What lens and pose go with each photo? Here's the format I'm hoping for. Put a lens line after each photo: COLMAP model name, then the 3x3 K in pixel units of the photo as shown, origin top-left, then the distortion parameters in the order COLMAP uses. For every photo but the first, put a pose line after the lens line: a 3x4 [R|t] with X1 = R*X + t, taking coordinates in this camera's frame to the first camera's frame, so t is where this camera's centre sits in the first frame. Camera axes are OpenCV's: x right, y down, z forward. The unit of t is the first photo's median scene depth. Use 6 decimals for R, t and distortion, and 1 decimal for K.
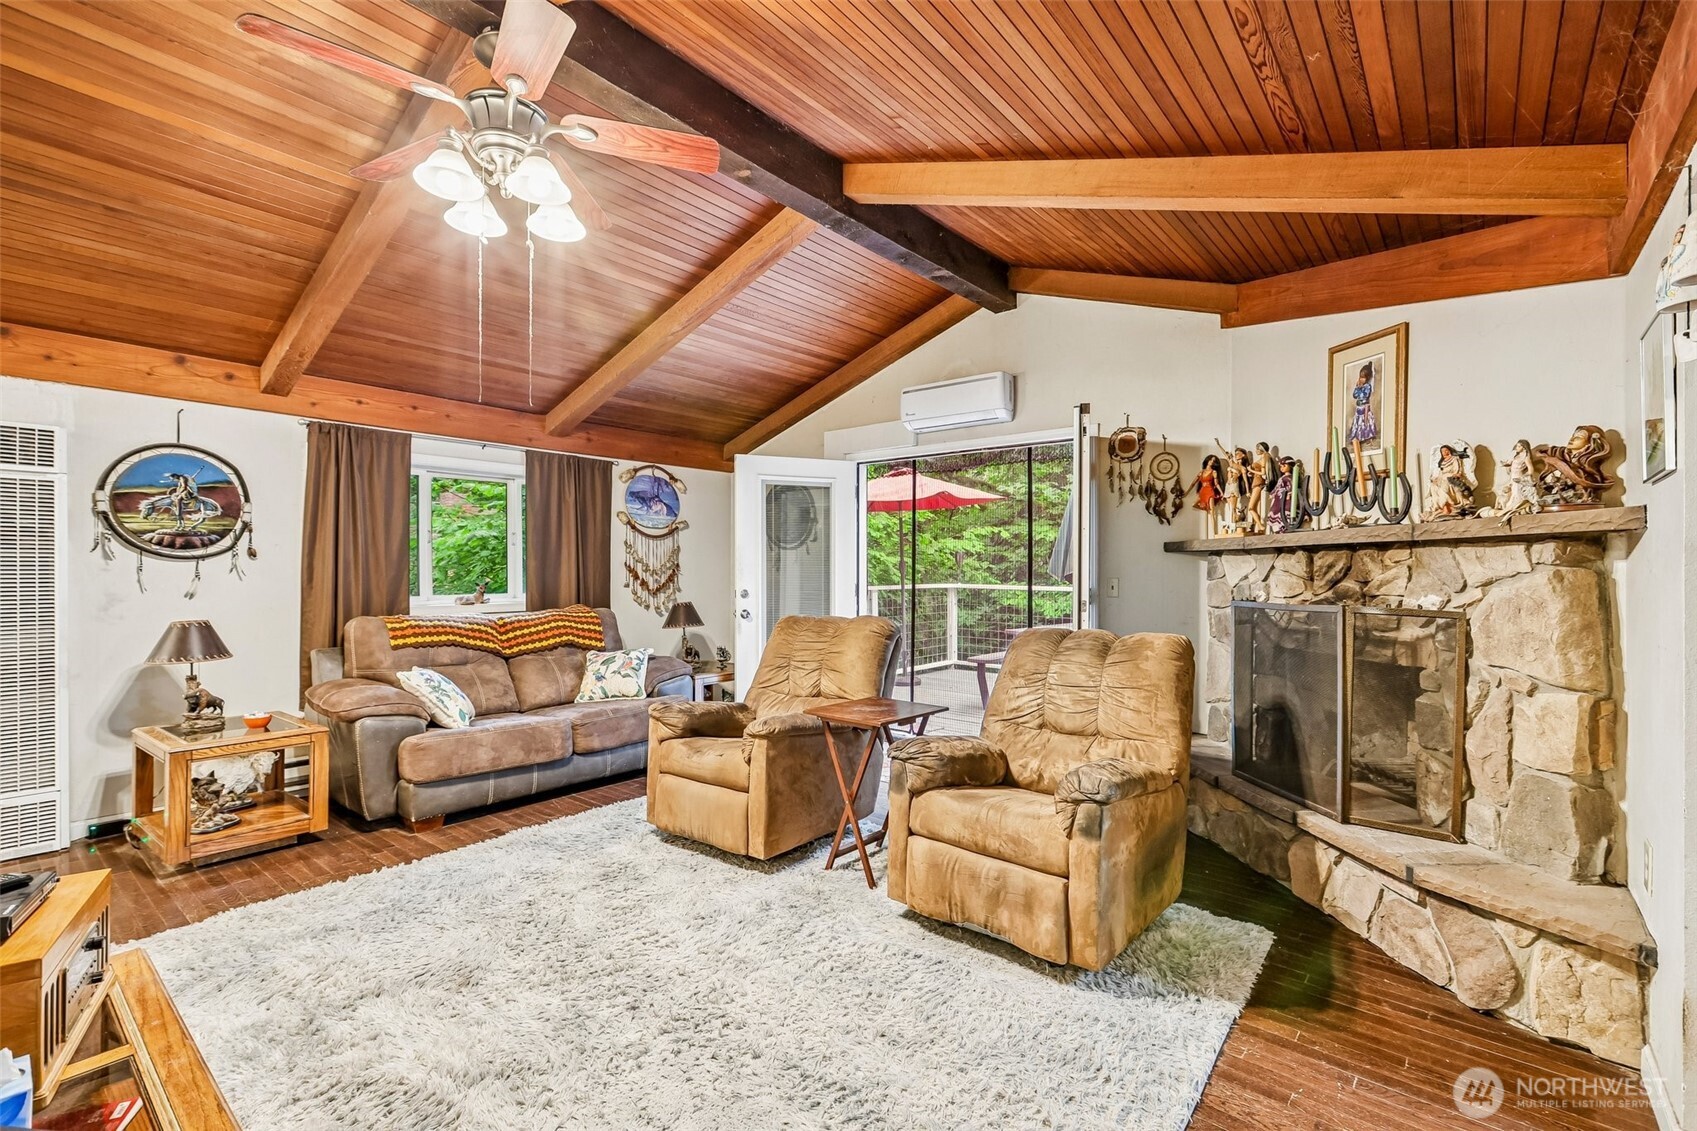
lens RADIAL K [[753.7, 0, 850.7], [0, 753.7, 570.4], [0, 0, 1]] dist [0.000199, 0.003145]
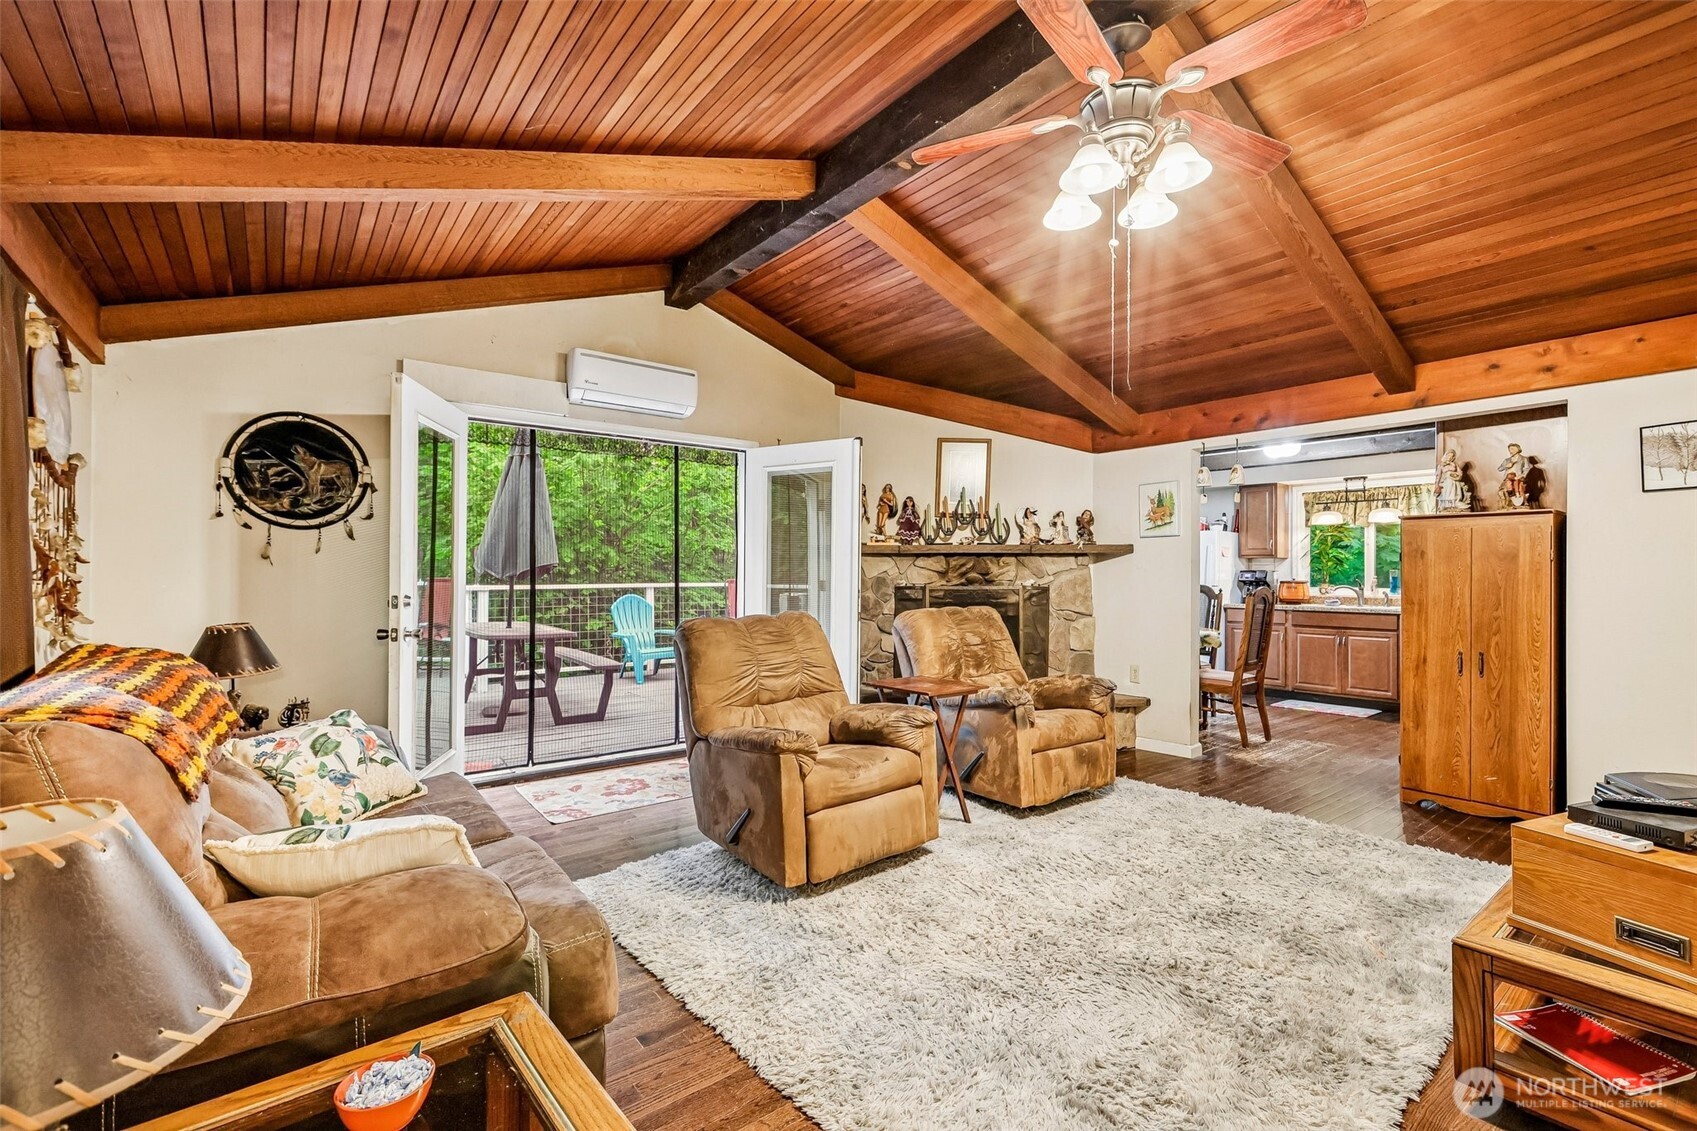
lens RADIAL K [[753.7, 0, 863.3], [0, 753.7, 567.5], [0, 0, 1]] dist [0.000199, 0.003145]
pose [[0.188562, 0.003169, 0.982056, -0.800948], [-0.002475, 0.999993, -0.002751, 0.003685], [-0.982058, -0.001912, 0.188569, 0.618419]]
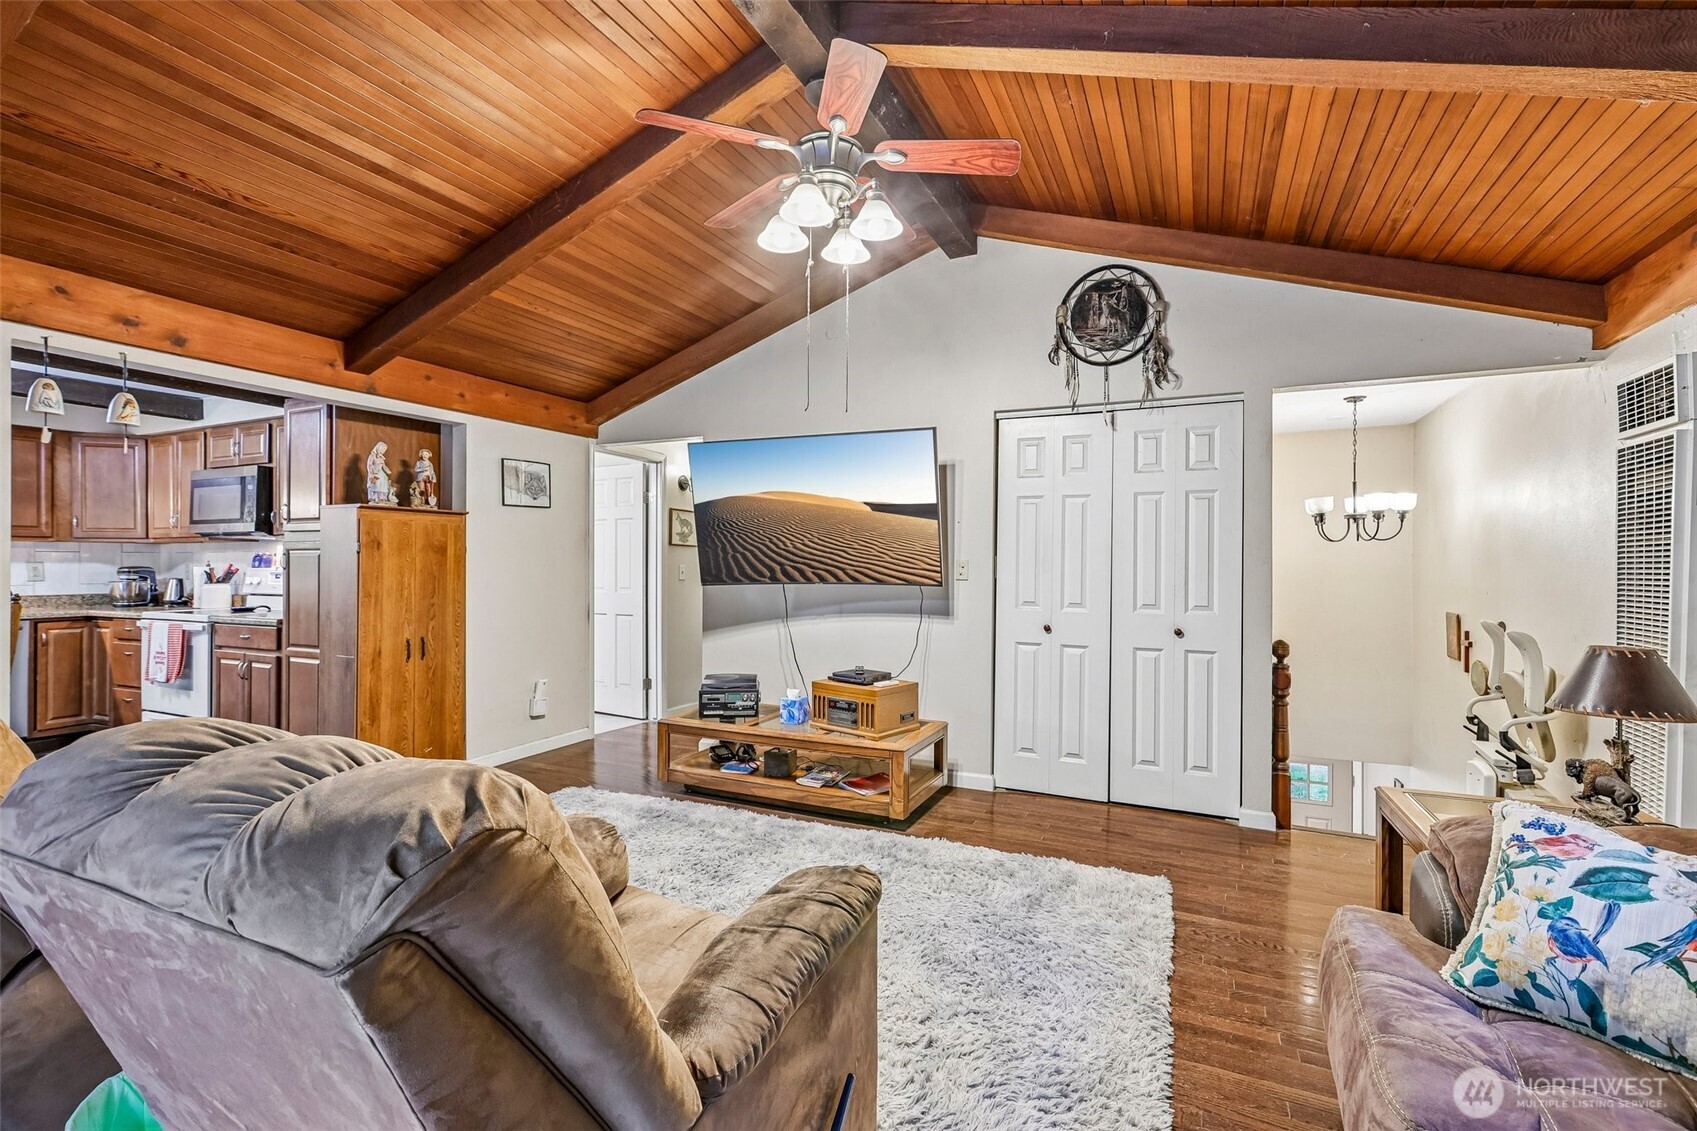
lens RADIAL K [[753.7, 0, 863.2], [0, 753.7, 564.7], [0, 0, 1]] dist [0.000199, 0.003145]
pose [[-0.965330, -0.005220, -0.260980, -0.117325], [-0.005145, 0.999986, -0.000970, 0.004411], [0.260982, 0.000407, -0.965344, 1.126755]]
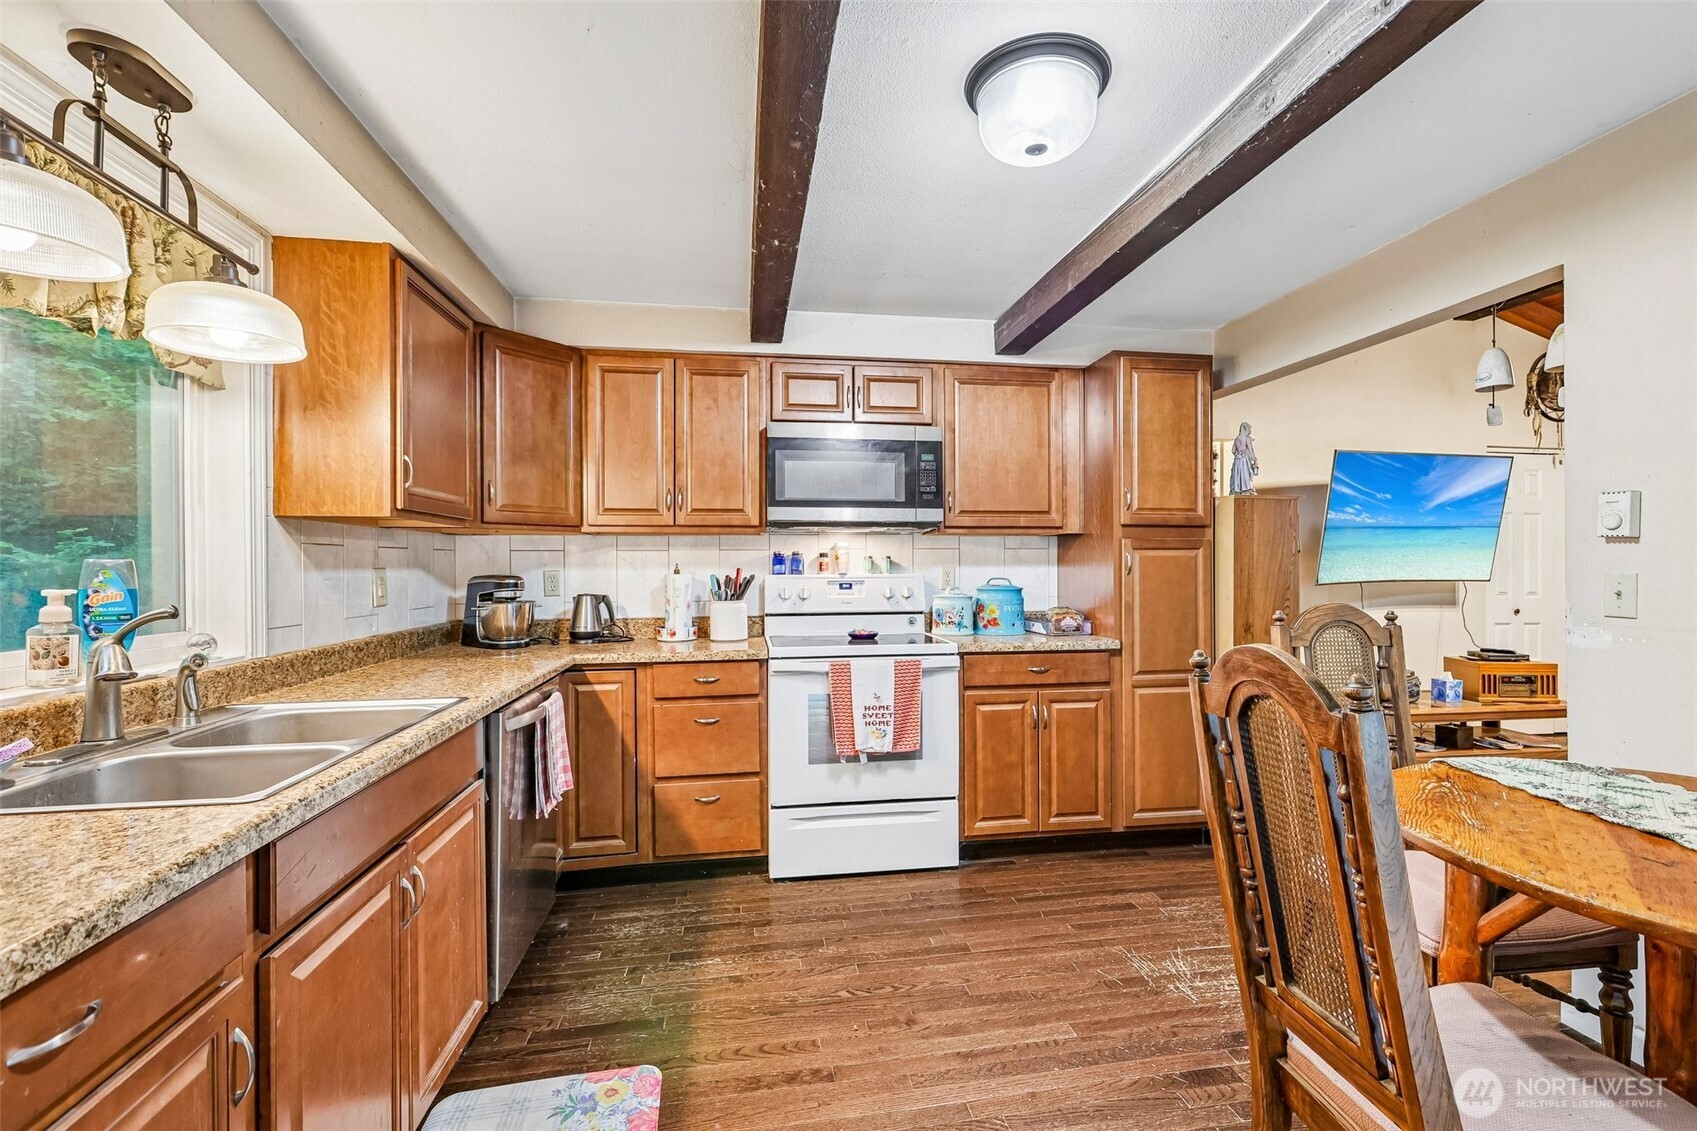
lens RADIAL K [[753.7, 0, 864.4], [0, 753.7, 564.5], [0, 0, 1]] dist [0.000199, 0.003145]
pose [[-0.654286, -0.001707, -0.756245, 1.039439], [0.001639, 0.999992, -0.003676, 0.005998], [0.756245, -0.003645, -0.654278, 0.311818]]
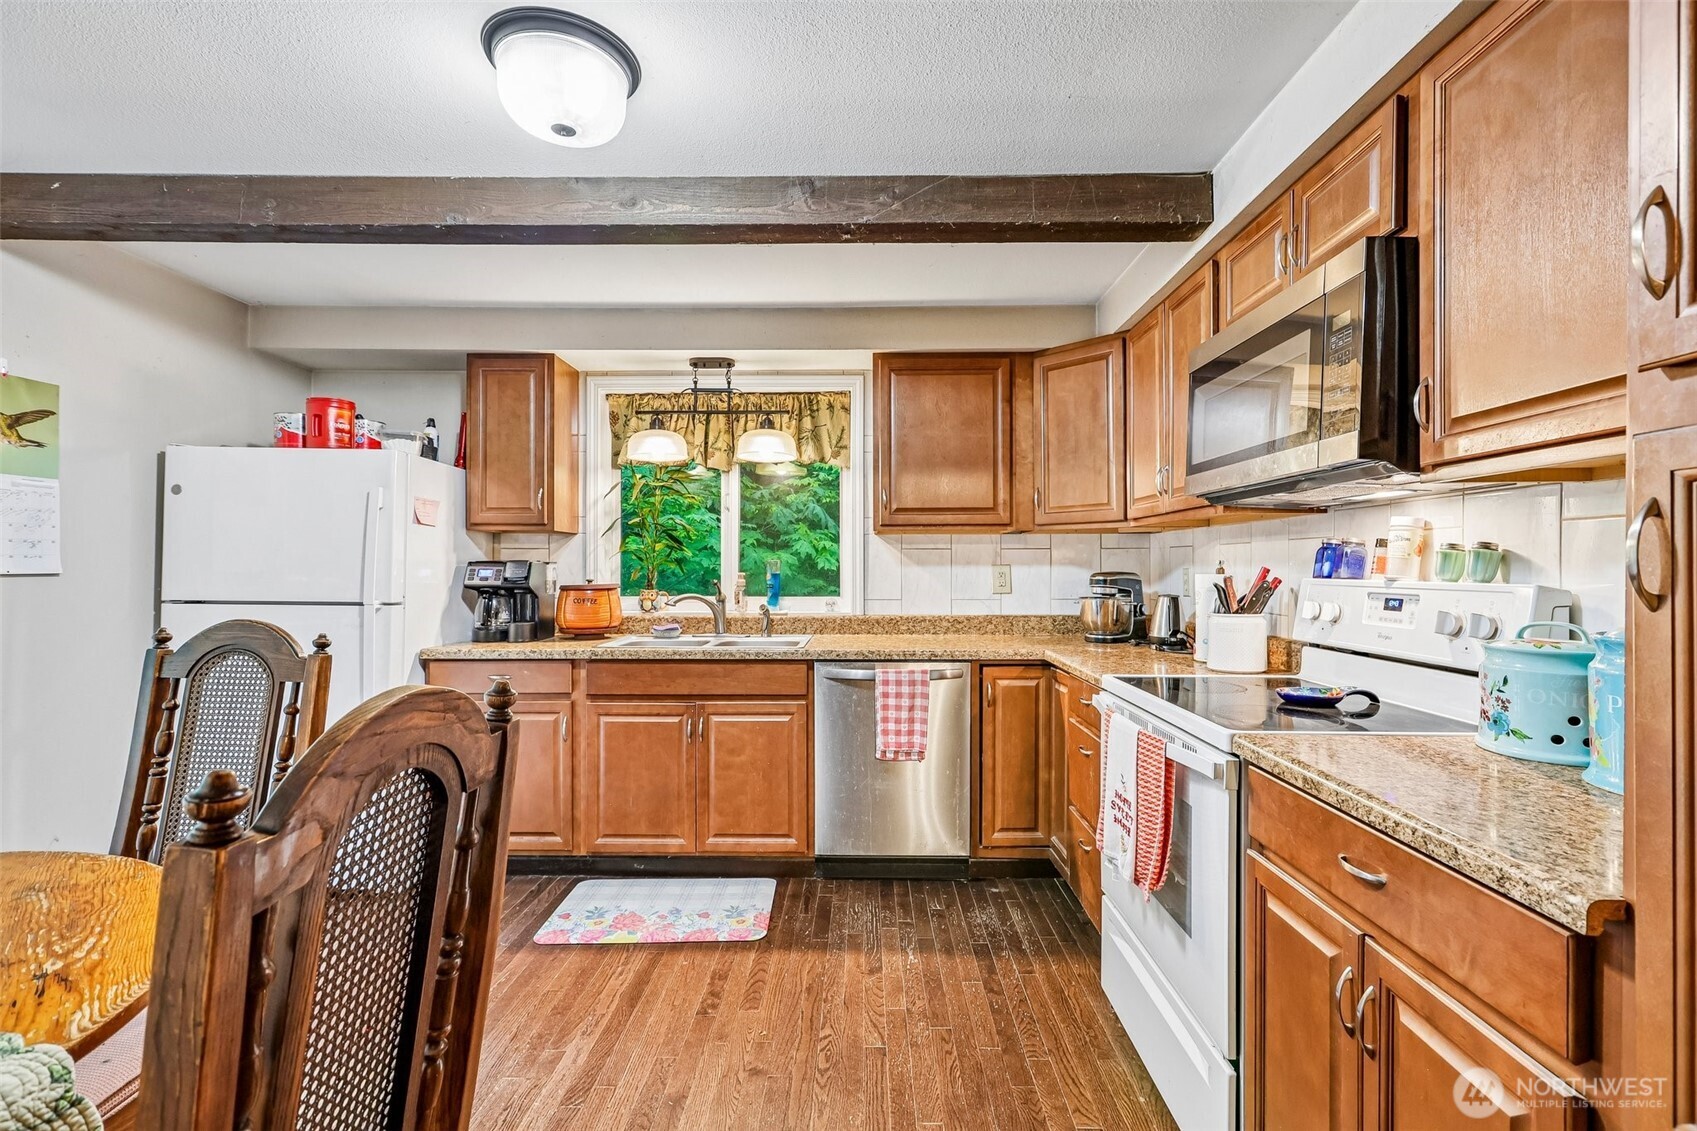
lens RADIAL K [[753.7, 0, 851.5], [0, 753.7, 565.8], [0, 0, 1]] dist [0.000199, 0.003145]
pose [[-0.627070, -0.004232, 0.778952, 0.316133], [-0.002874, 0.999991, 0.003120, 0.005022], [-0.778958, -0.000282, -0.627076, 0.249157]]
